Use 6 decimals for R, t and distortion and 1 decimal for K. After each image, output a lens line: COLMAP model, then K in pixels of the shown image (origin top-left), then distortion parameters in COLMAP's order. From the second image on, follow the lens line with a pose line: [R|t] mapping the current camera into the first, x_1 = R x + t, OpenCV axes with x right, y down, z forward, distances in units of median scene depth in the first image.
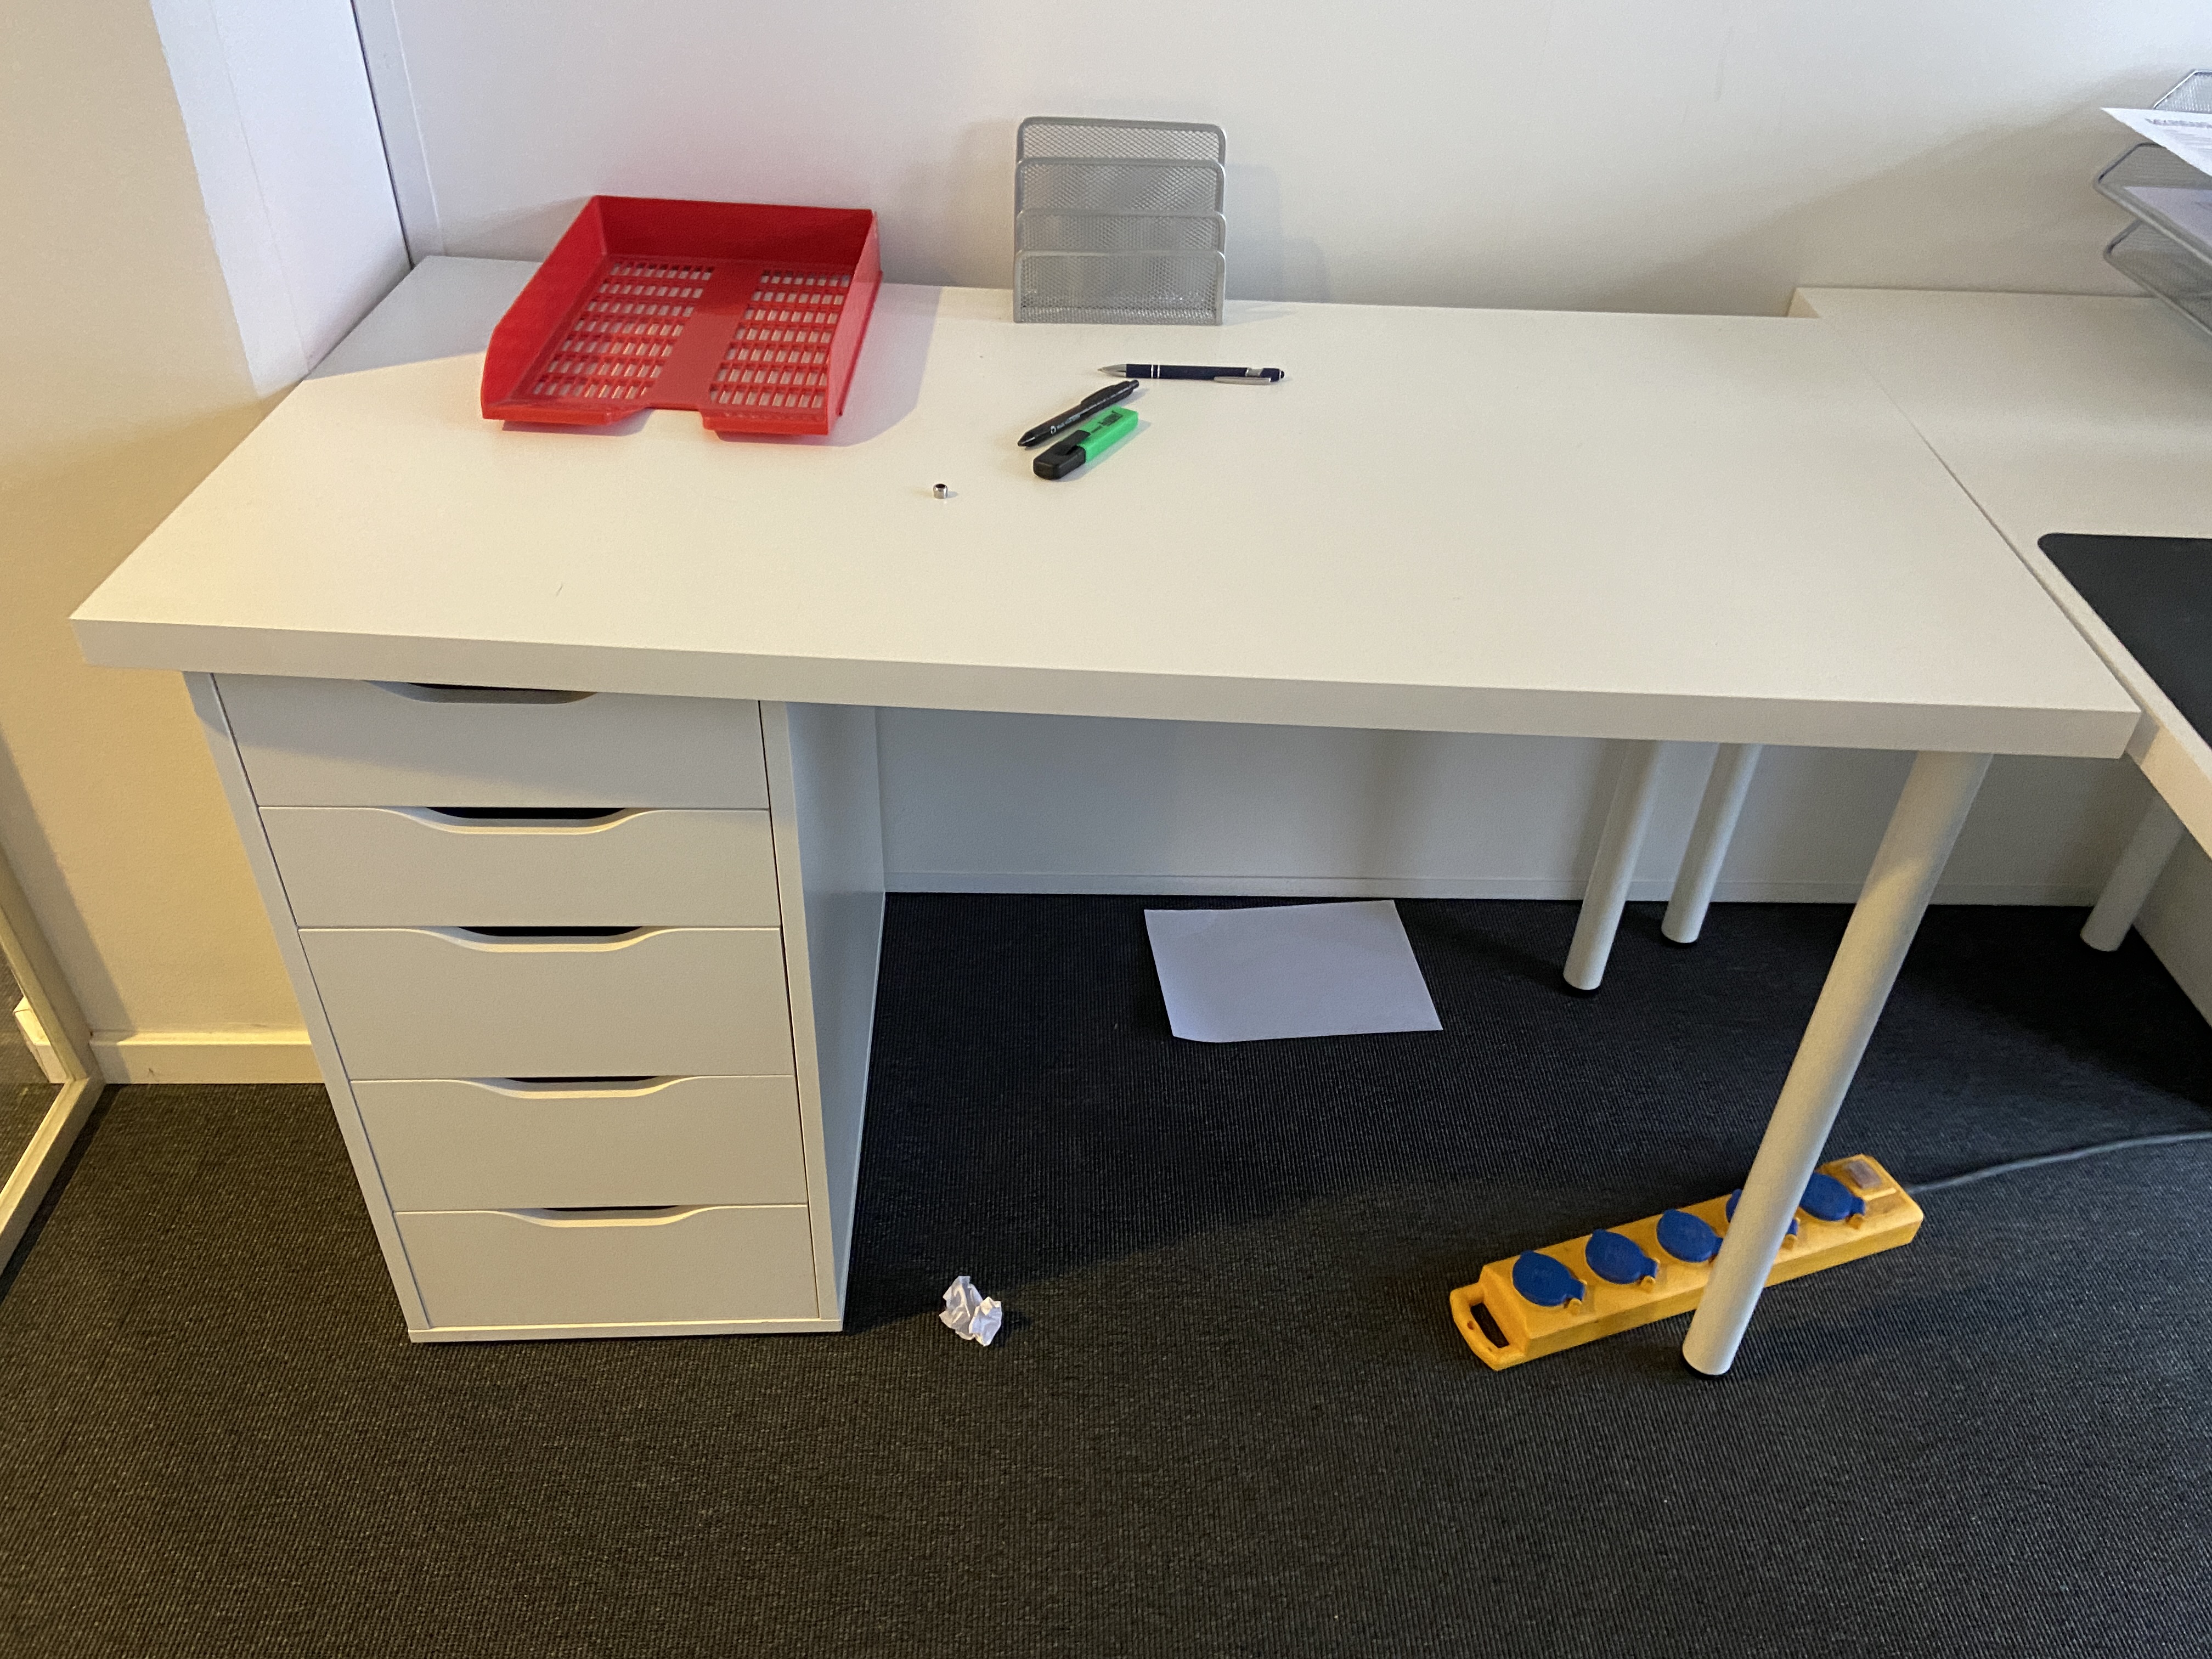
lens RADIAL K [[1672.2, 0, 1114.2], [0, 1672.2, 839.7], [0, 0, 1]] dist [0.074053, -0.084740]
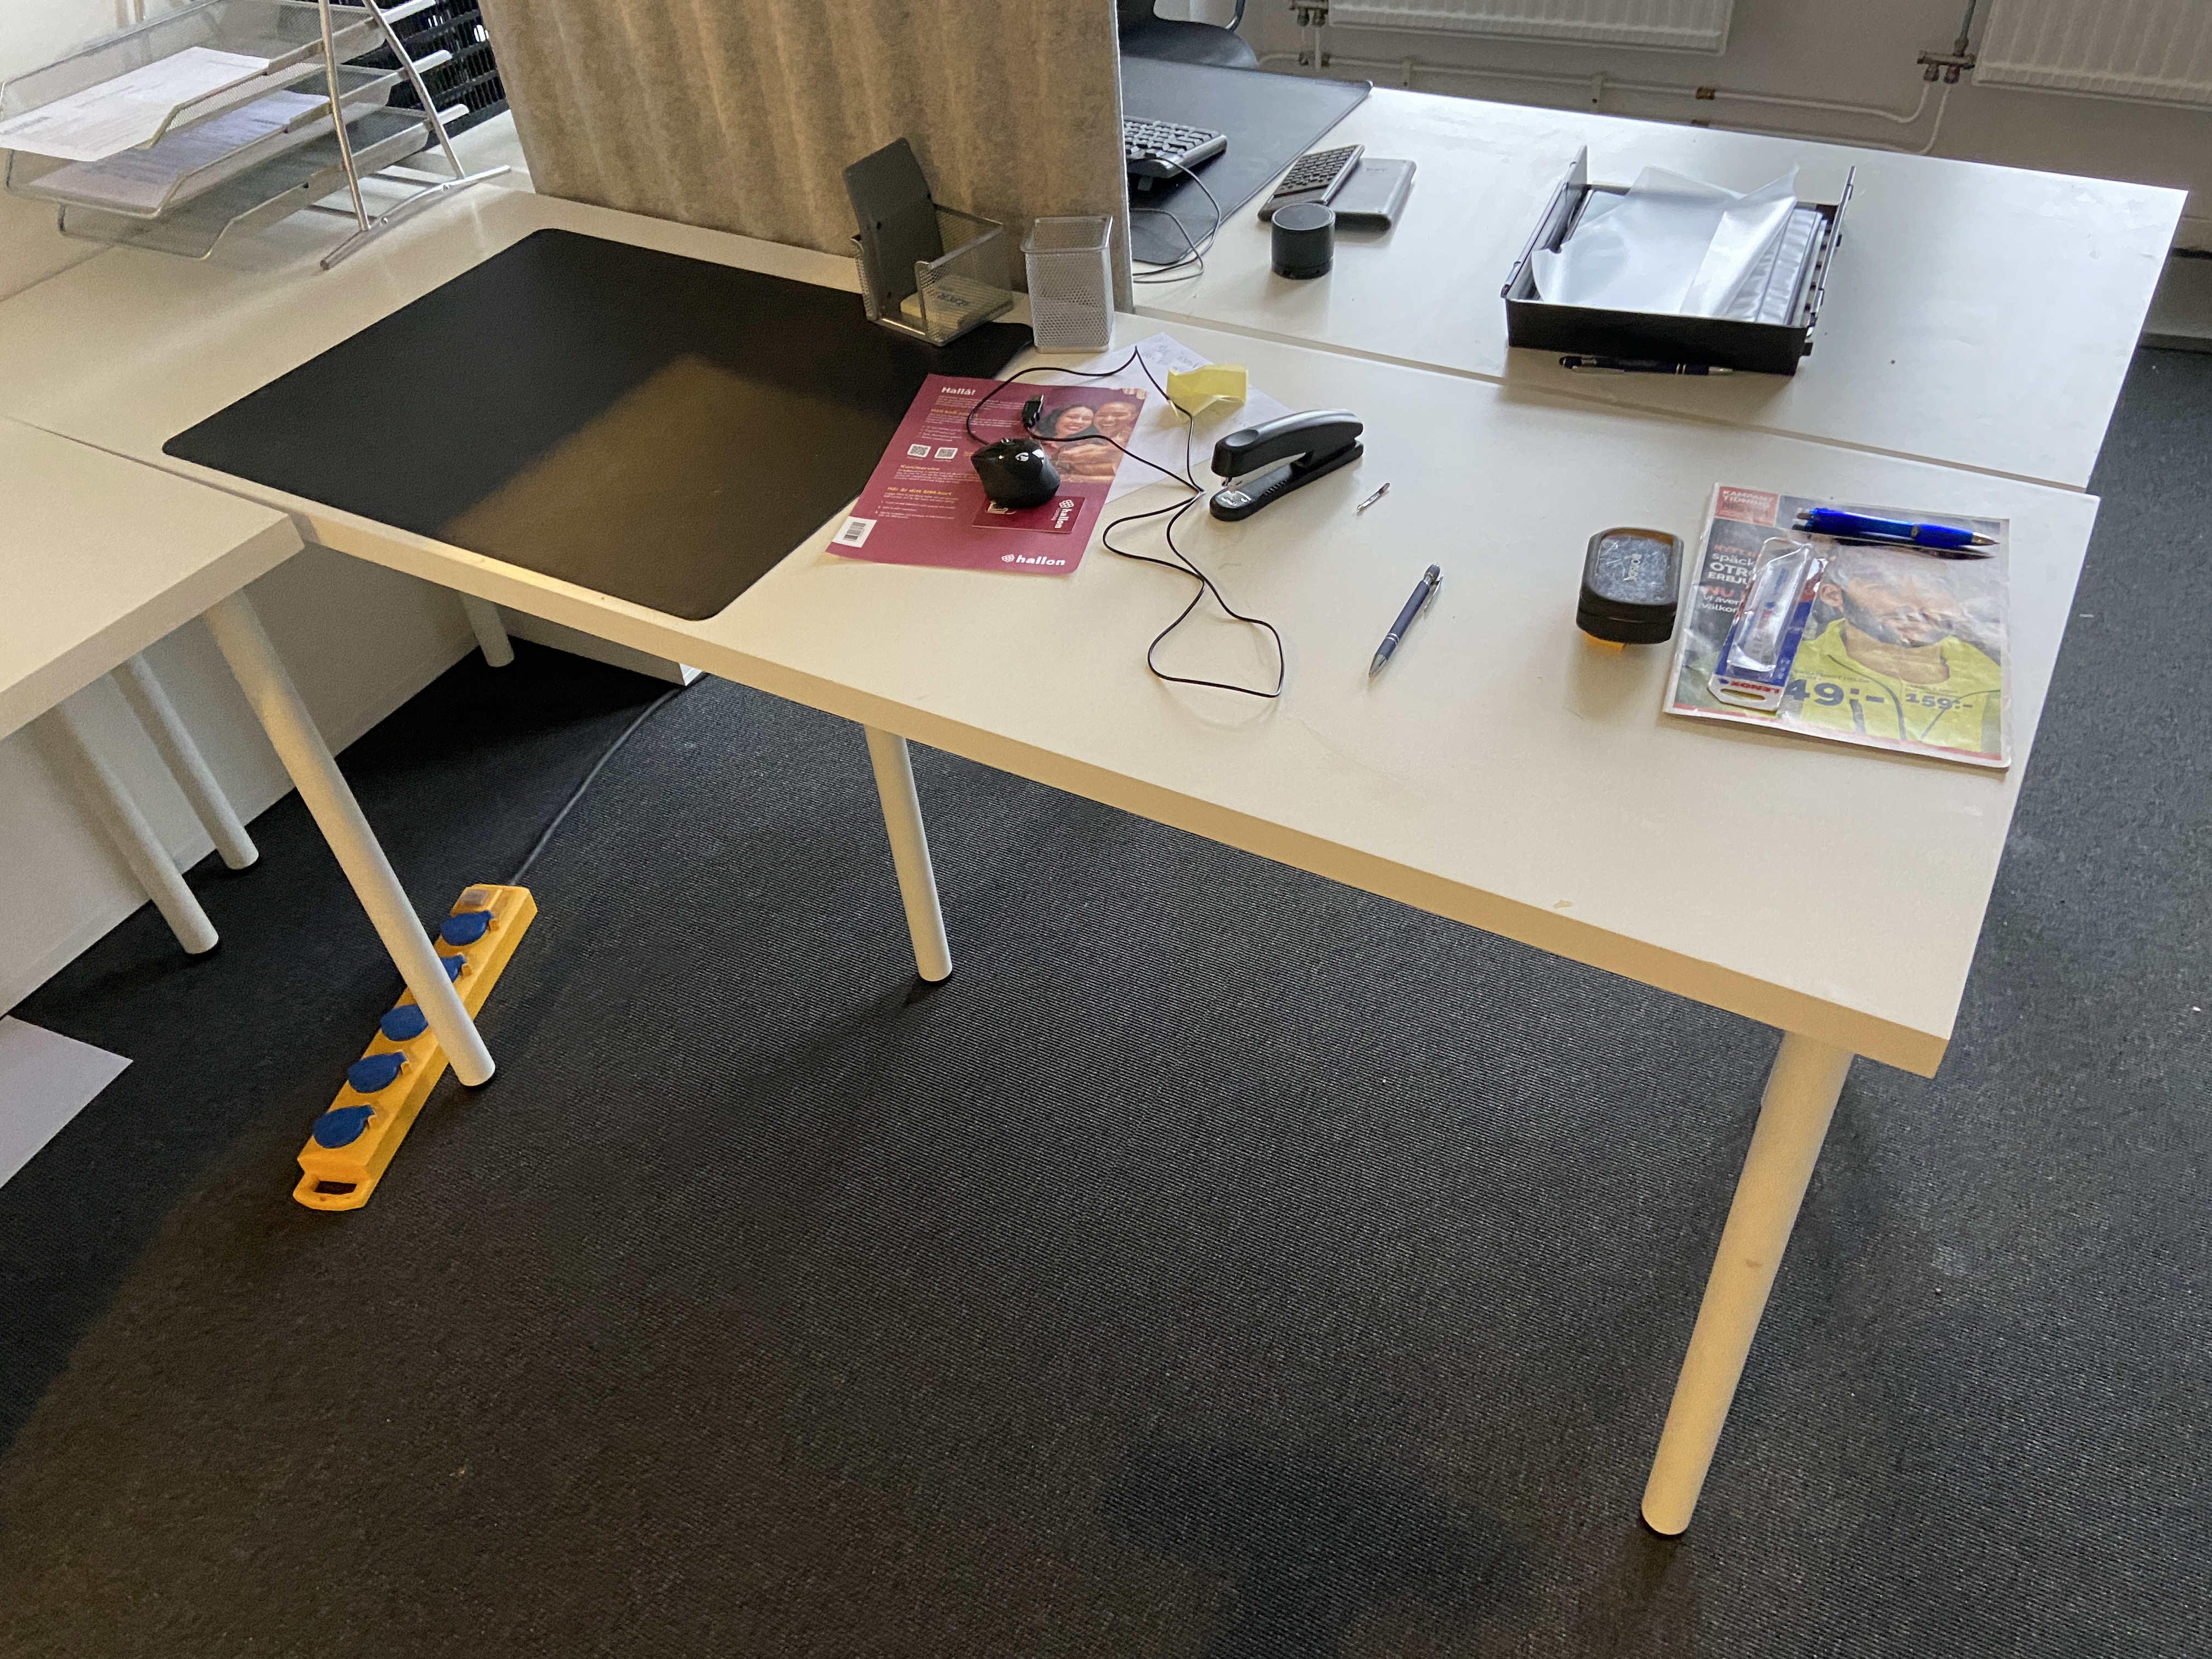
lens RADIAL K [[1672.2, 0, 1114.2], [0, 1672.2, 839.7], [0, 0, 1]] dist [0.074053, -0.084740]
pose [[0.485159, -0.643120, 0.592467, -0.066008], [0.612844, 0.733381, 0.294236, 0.087669], [-0.623733, 0.220339, 0.749939, -0.312122]]
